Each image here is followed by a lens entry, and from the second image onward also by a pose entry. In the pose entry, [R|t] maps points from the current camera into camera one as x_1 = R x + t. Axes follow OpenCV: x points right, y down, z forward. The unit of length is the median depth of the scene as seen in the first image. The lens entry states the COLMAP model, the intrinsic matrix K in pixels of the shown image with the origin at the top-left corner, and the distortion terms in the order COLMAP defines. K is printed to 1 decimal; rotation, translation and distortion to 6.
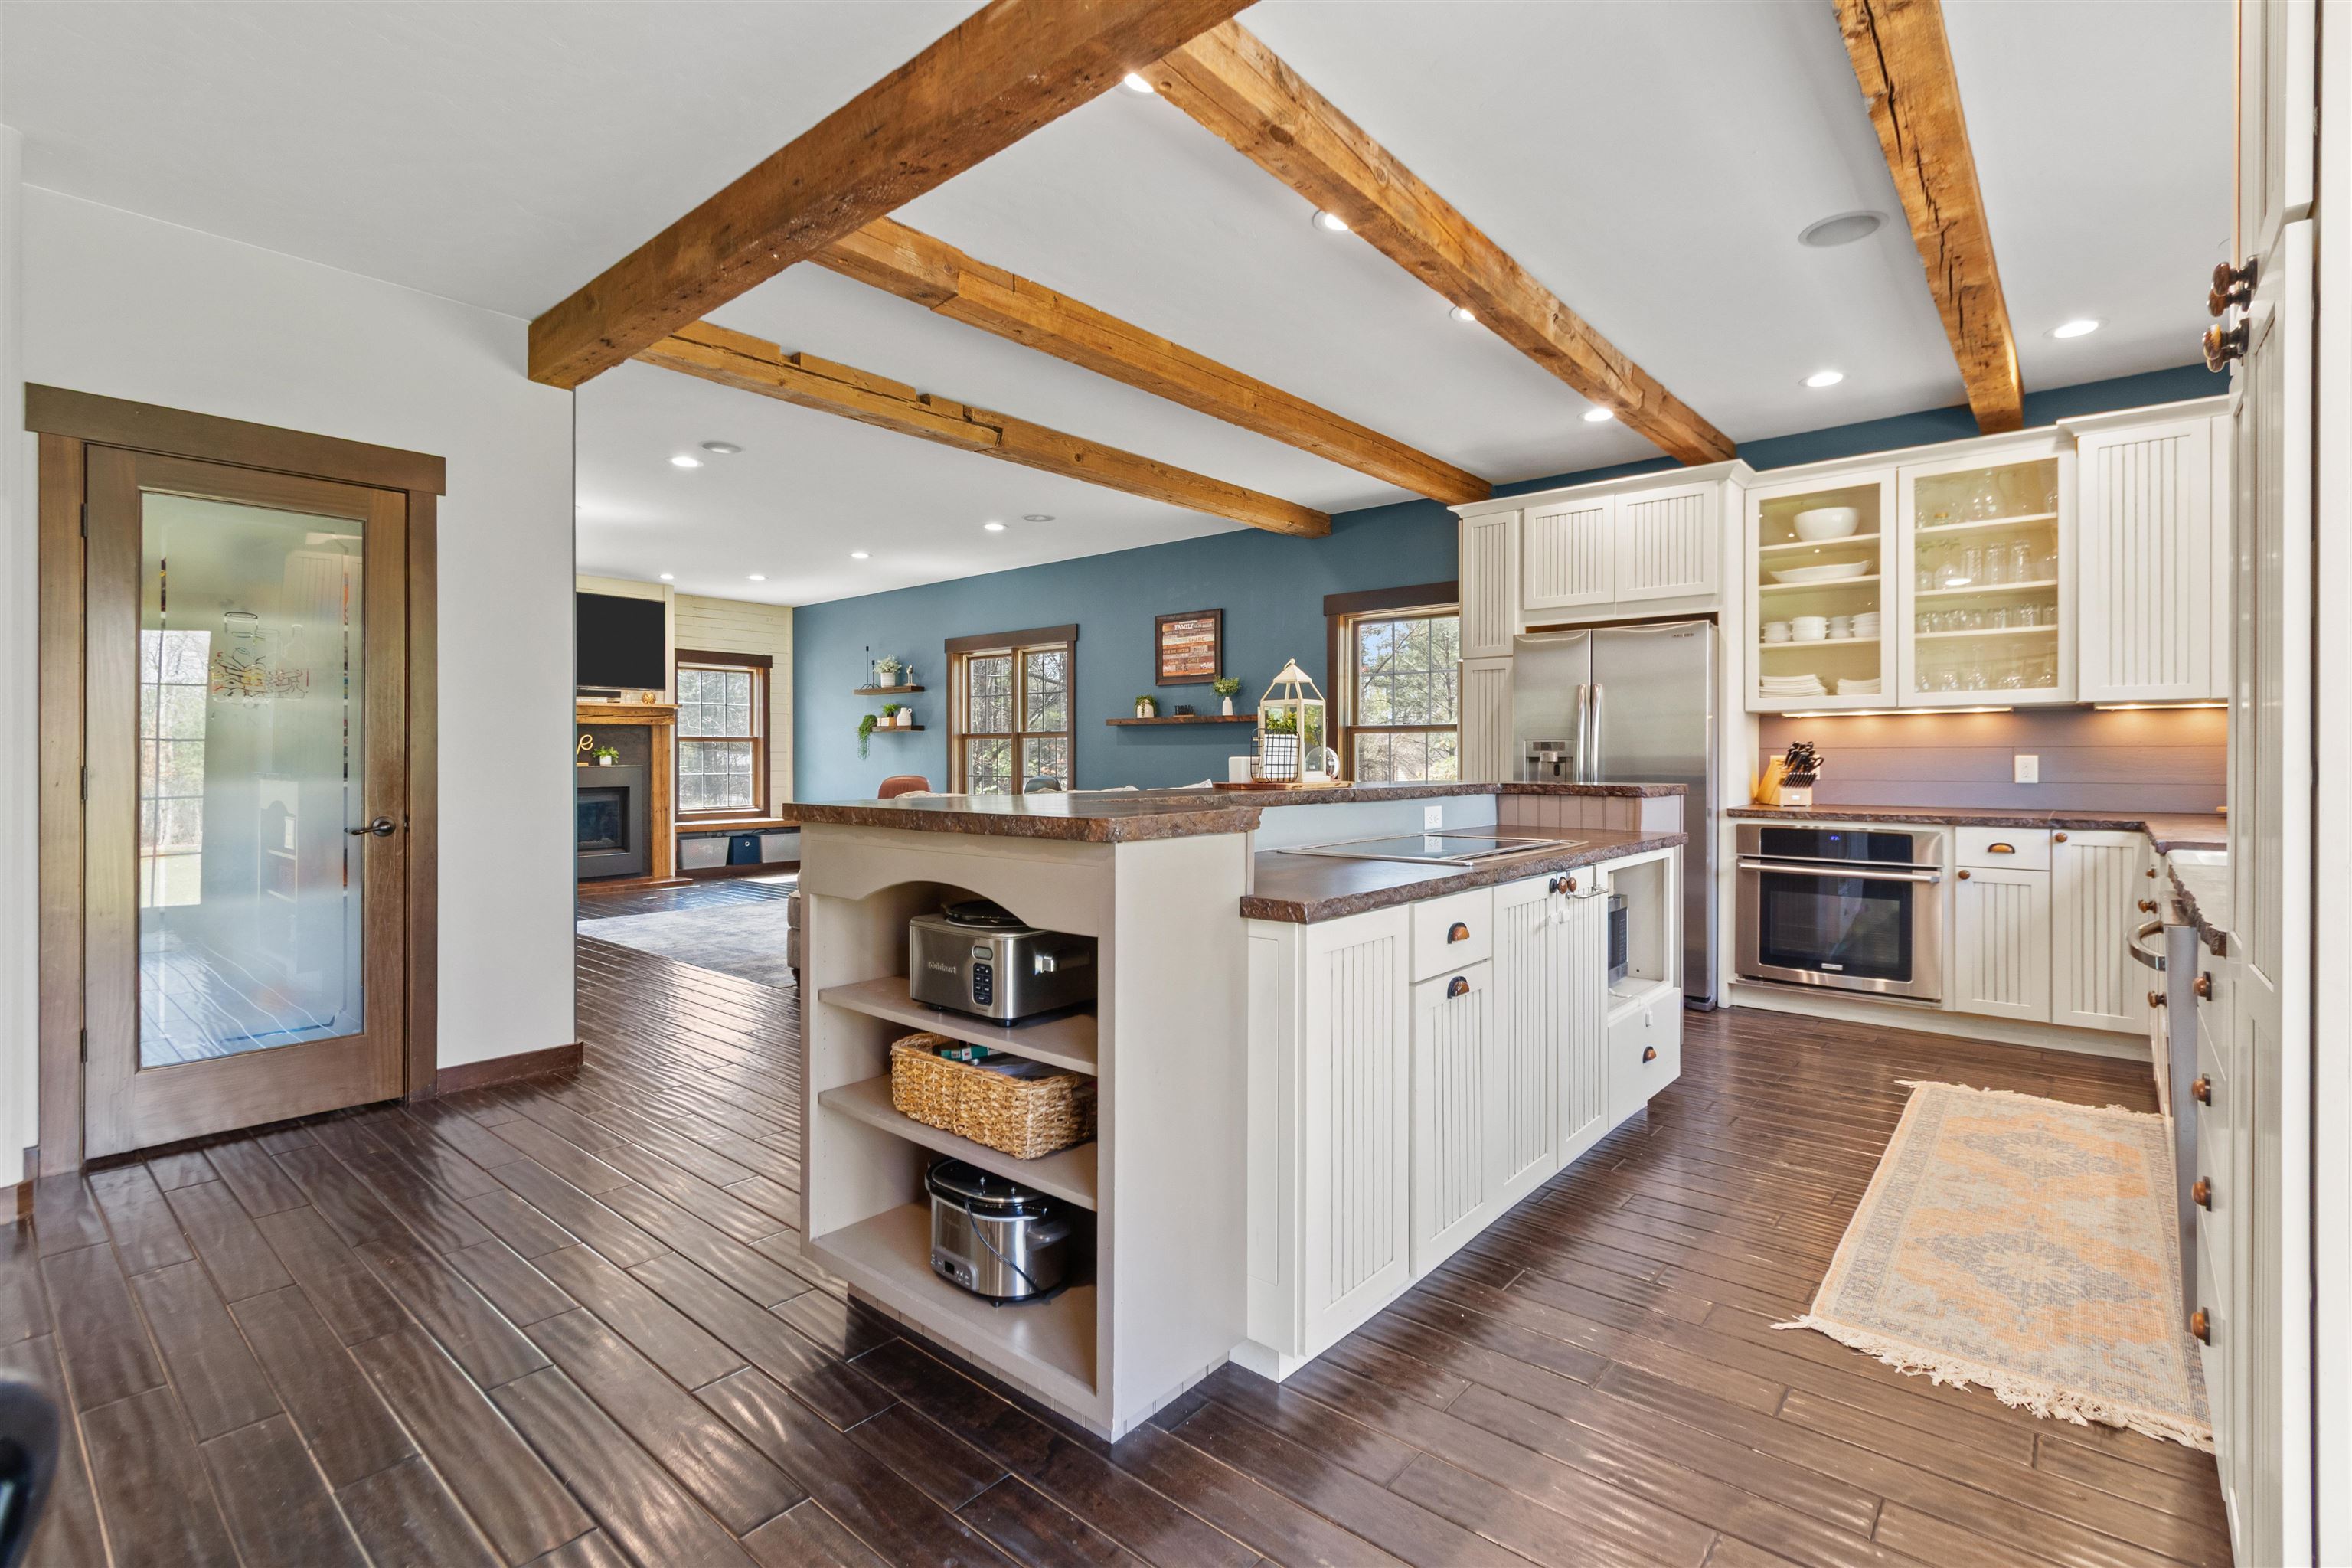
lens RADIAL K [[1066.0, 0, 1168.7], [0, 1066.0, 759.9], [0, 0, 1]] dist [0.001620, -0.000176]
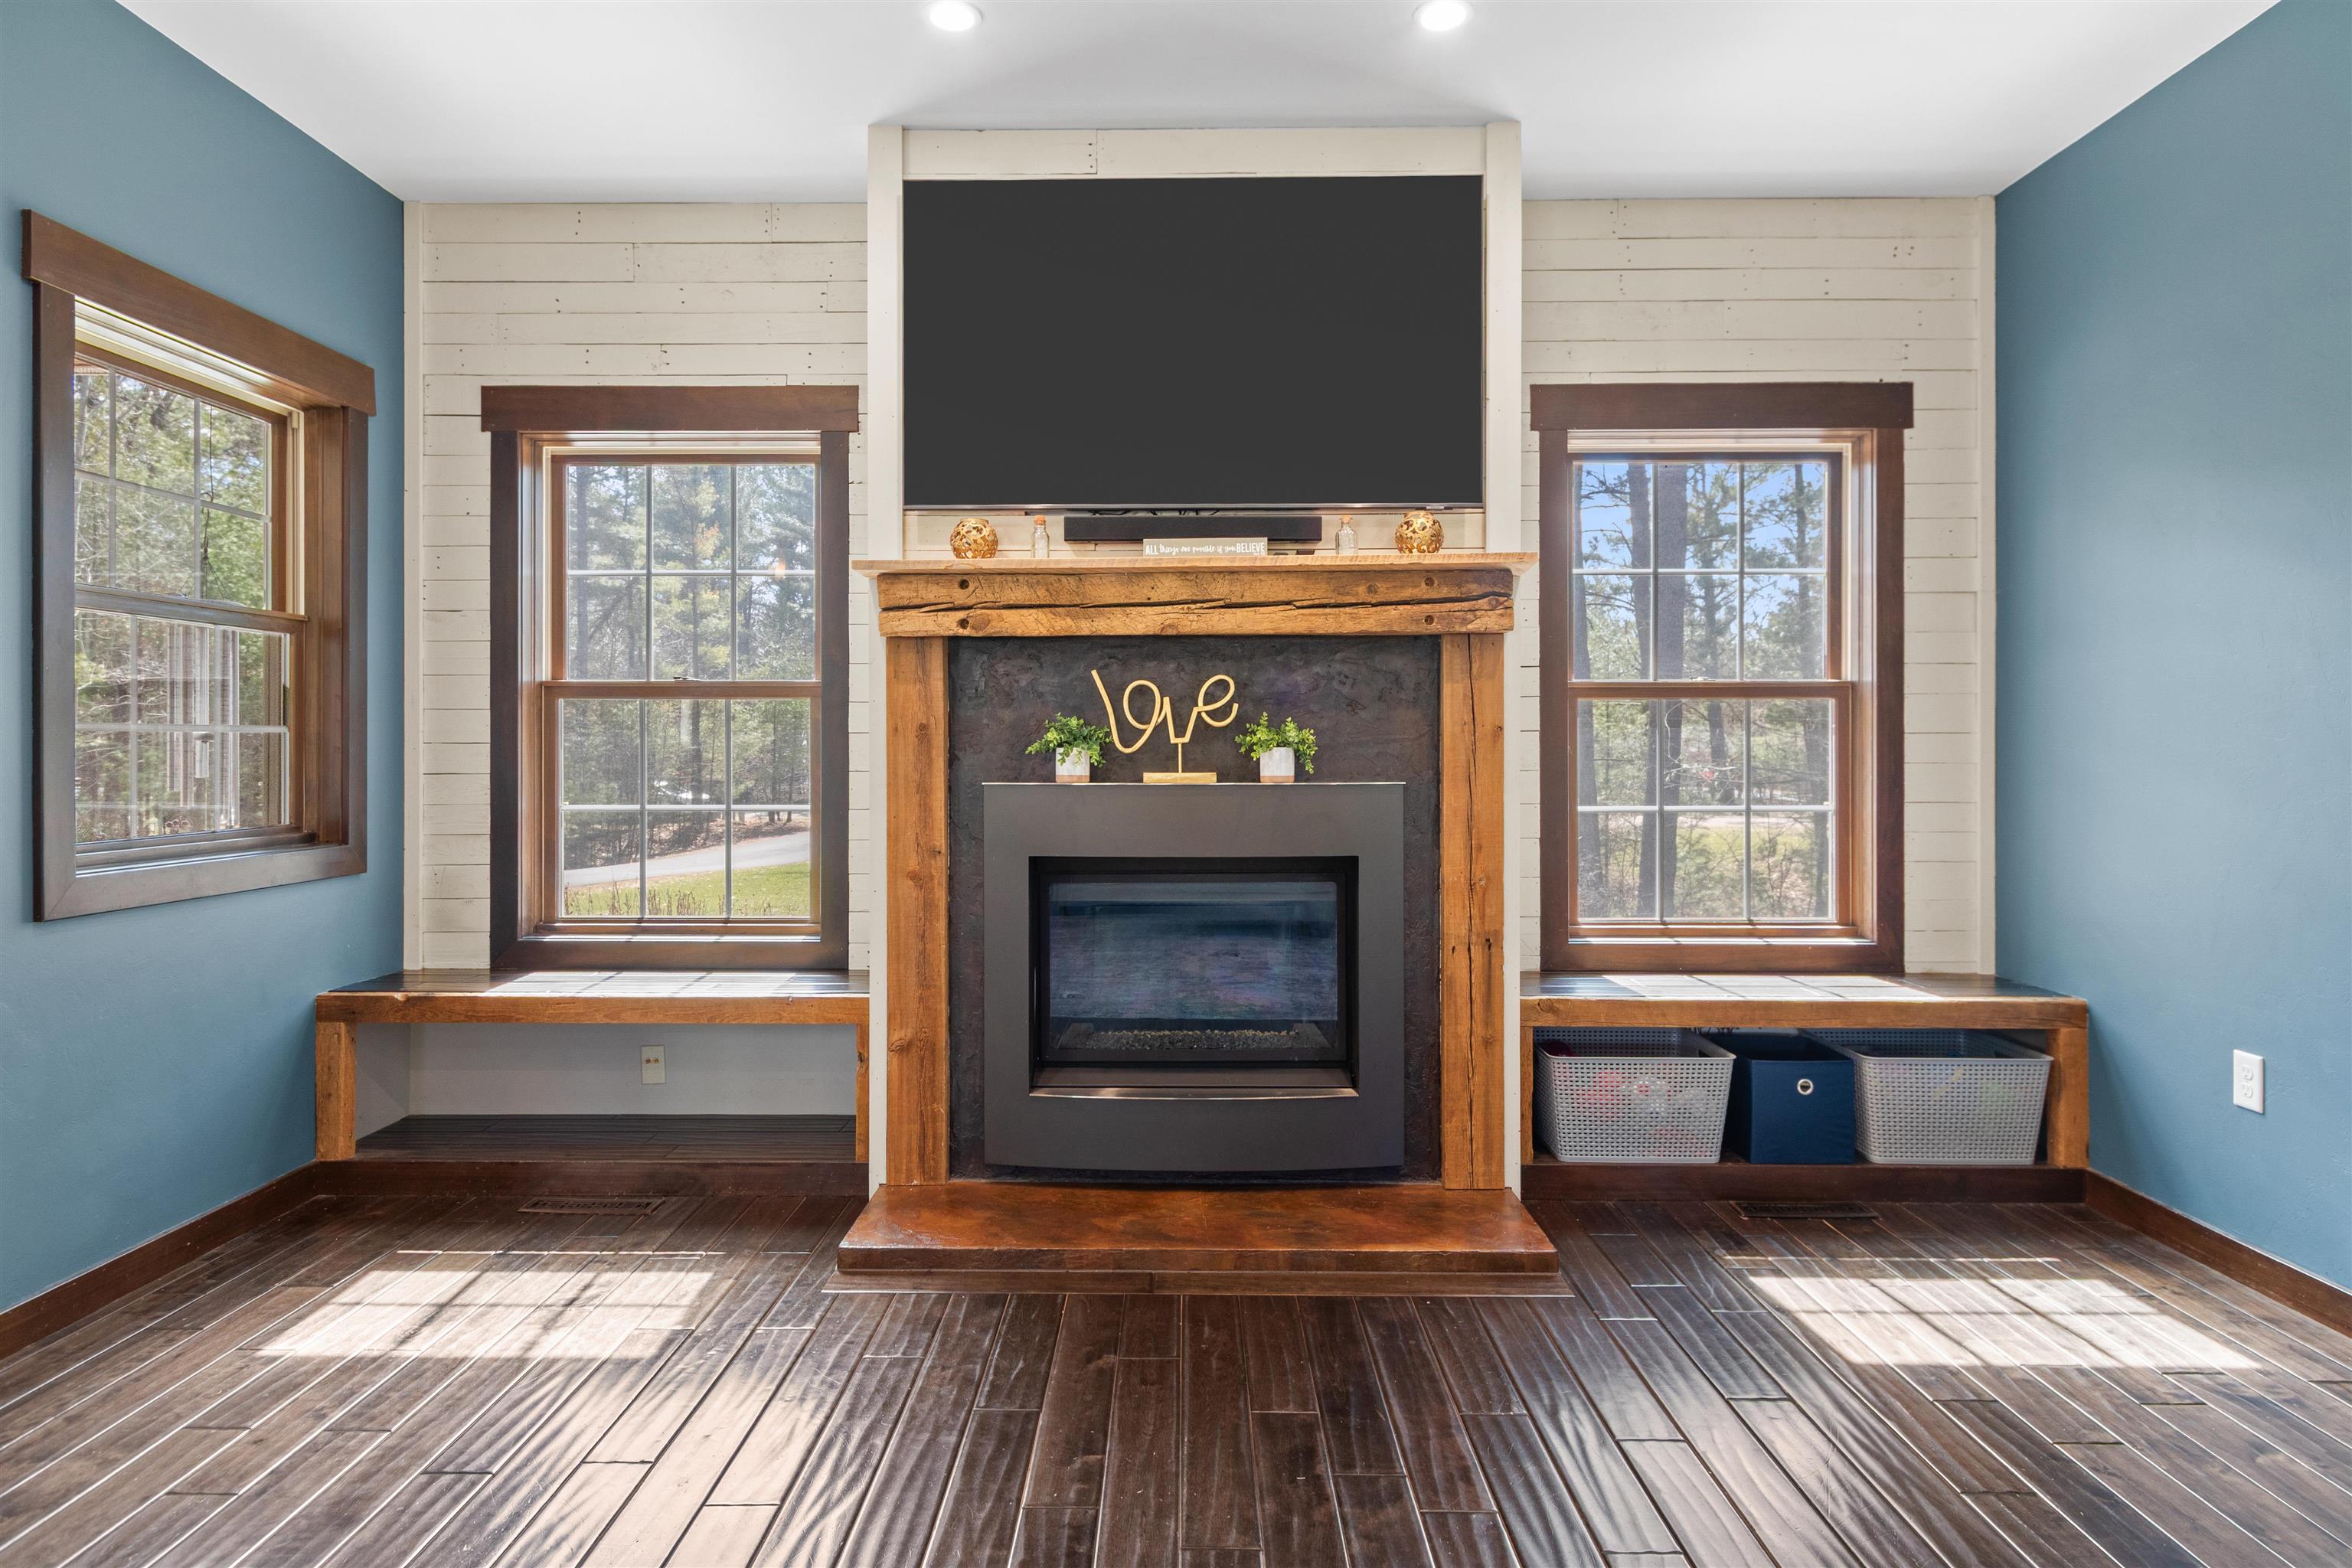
lens RADIAL K [[1342.1, 0, 1179.4], [0, 1342.1, 743.0], [0, 0, 1]] dist [0.003909, 0.000506]
pose [[0.642626, -0.001839, -0.766178, -0.262683], [-0.002889, 0.999984, -0.004823, -0.002927], [0.766175, 0.005313, 0.642610, 0.729435]]
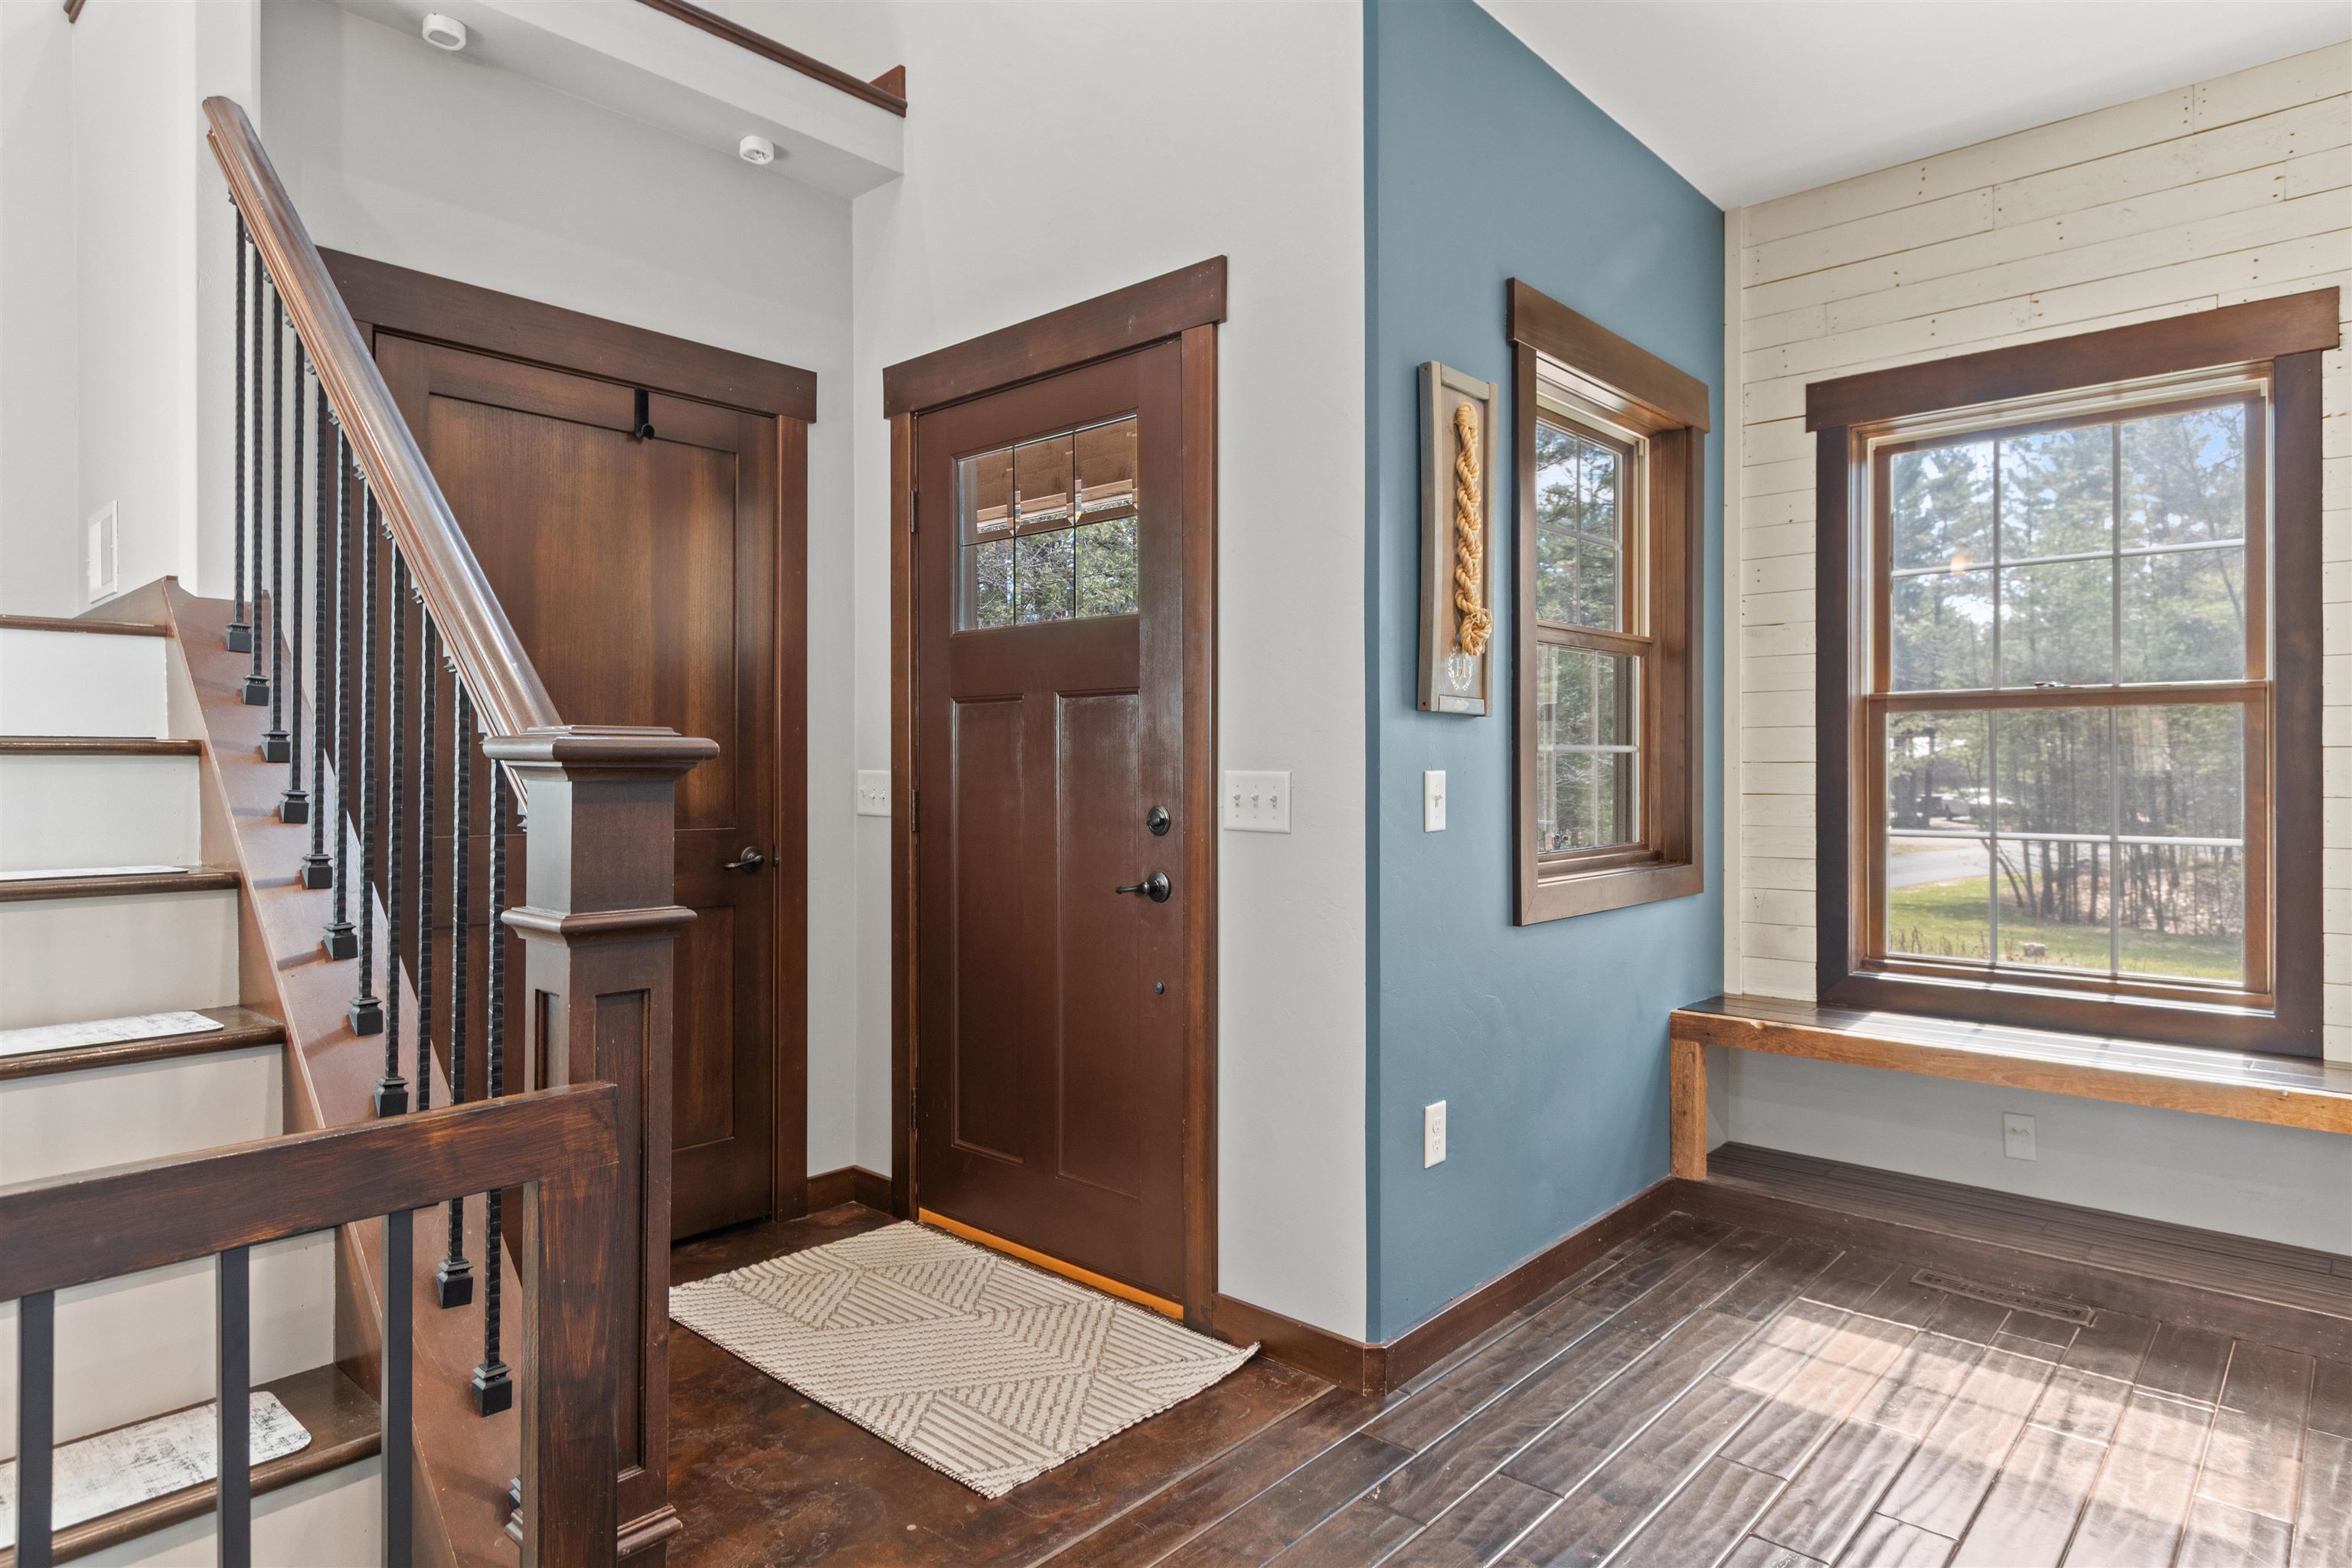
lens RADIAL K [[1346.6, 0, 1175.4], [0, 1346.6, 765.6], [0, 0, 1]] dist [0.003215, 0.000819]
pose [[-0.037421, 0.000289, -0.999300, -0.317673], [-0.002257, 0.999997, 0.000374, -0.003061], [0.999297, 0.002269, -0.037420, 0.663363]]
